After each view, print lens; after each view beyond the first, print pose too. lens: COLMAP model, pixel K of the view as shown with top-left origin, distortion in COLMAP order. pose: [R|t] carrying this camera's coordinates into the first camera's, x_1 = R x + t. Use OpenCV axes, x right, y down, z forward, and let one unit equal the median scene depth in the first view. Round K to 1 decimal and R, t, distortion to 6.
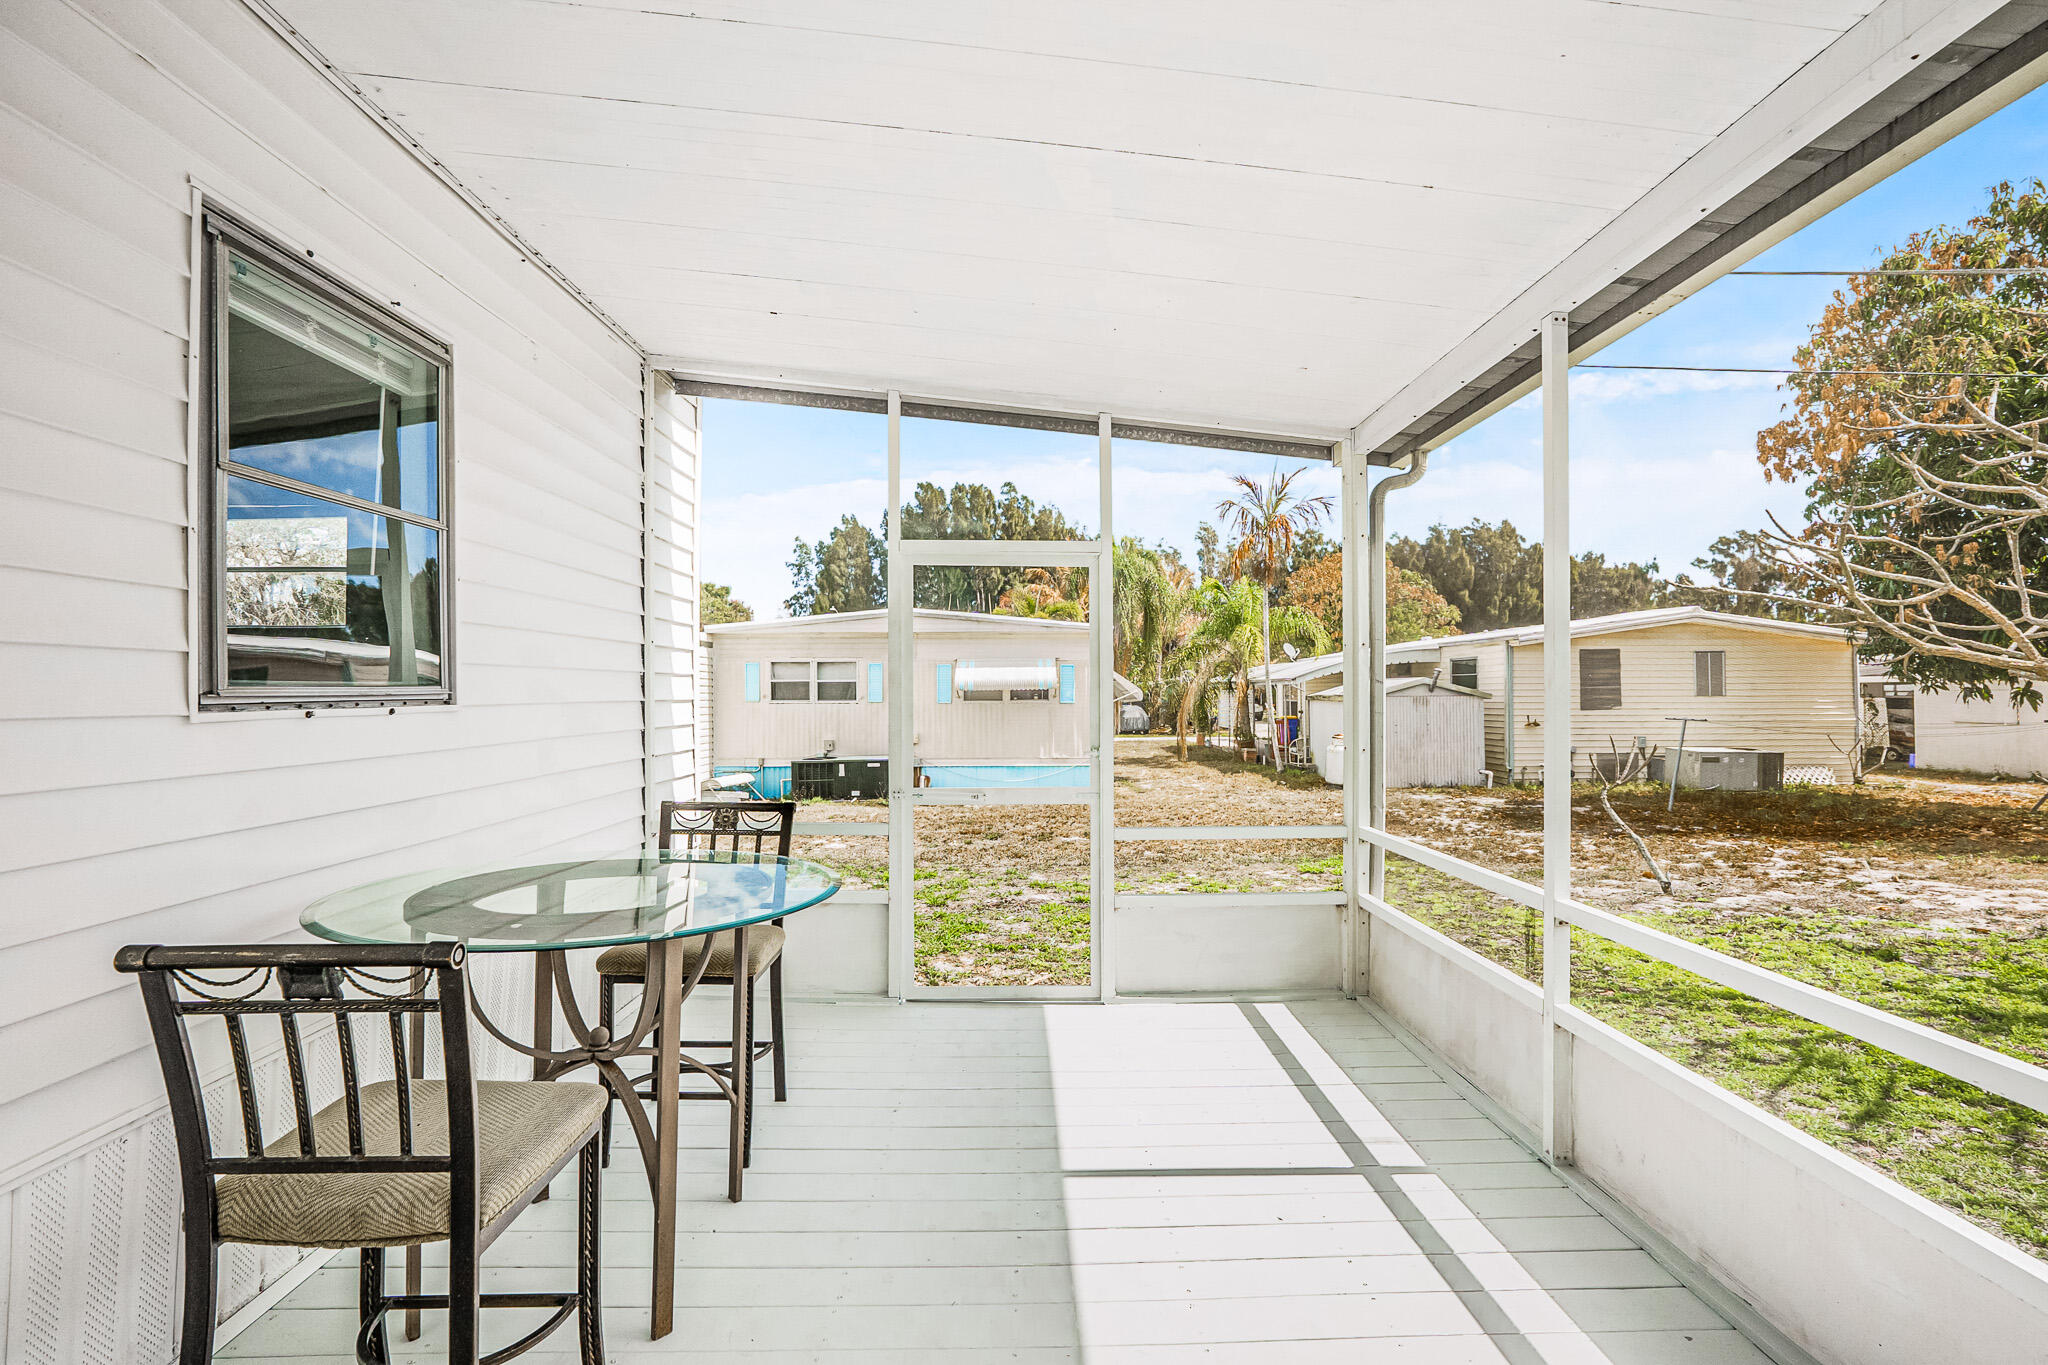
lens RADIAL K [[892.8, 0, 1039.2], [0, 892.8, 676.4], [0, 0, 1]] dist [-0.038536, 0.016959]
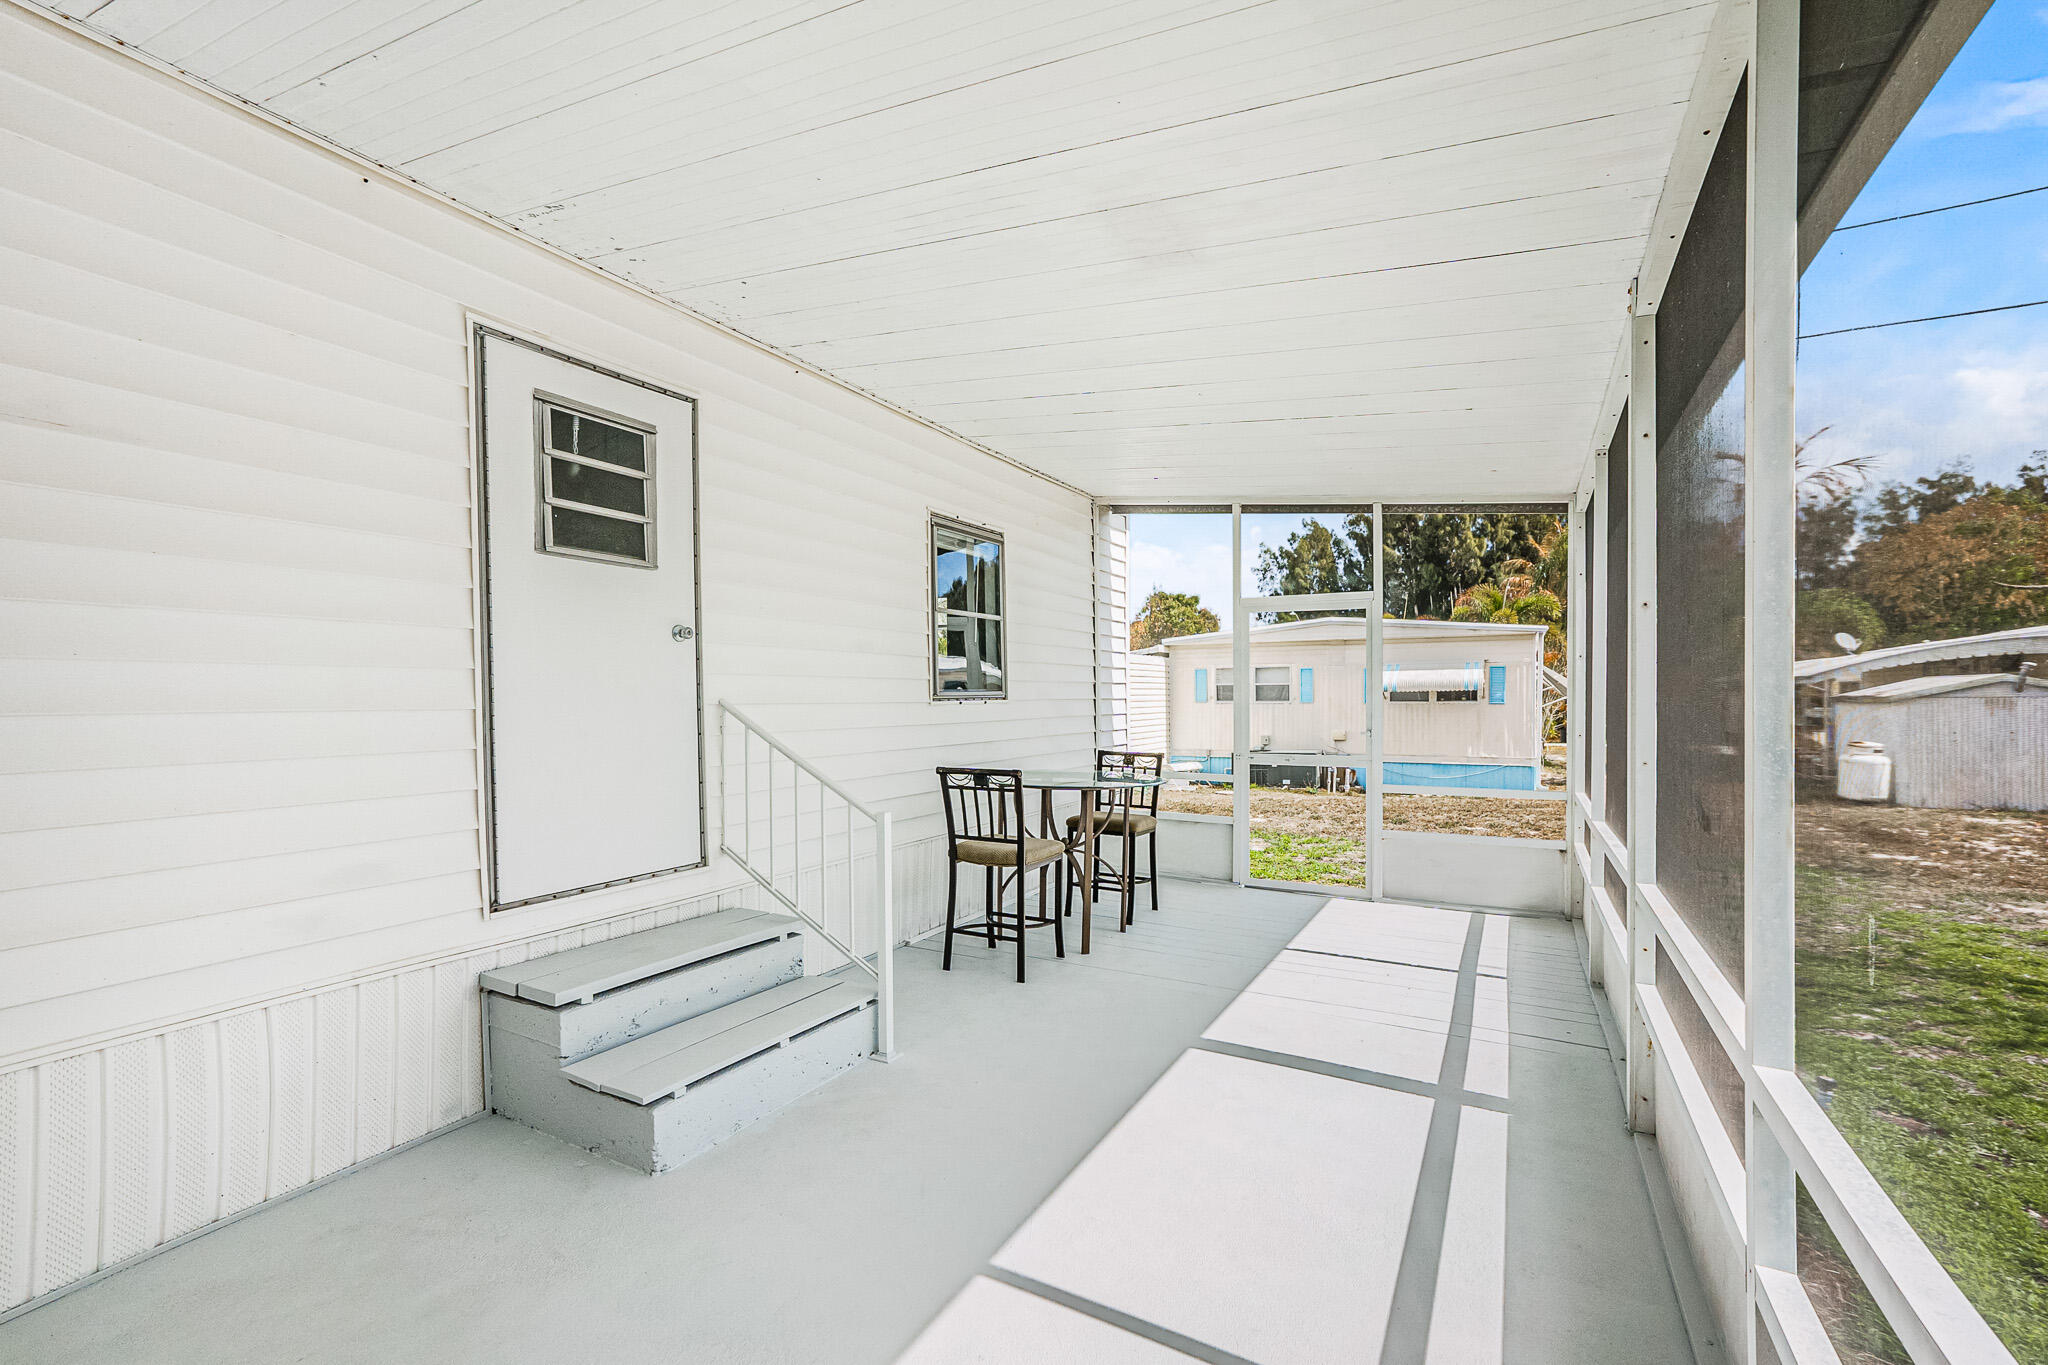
lens RADIAL K [[881.9, 0, 1040.1], [0, 881.9, 689.5], [0, 0, 1]] dist [-0.039310, 0.016570]
pose [[0.868650, -0.004153, -0.495408, 0.486420], [0.010549, 0.999893, 0.010114, -0.013845], [0.495313, -0.014012, 0.868601, -0.853453]]
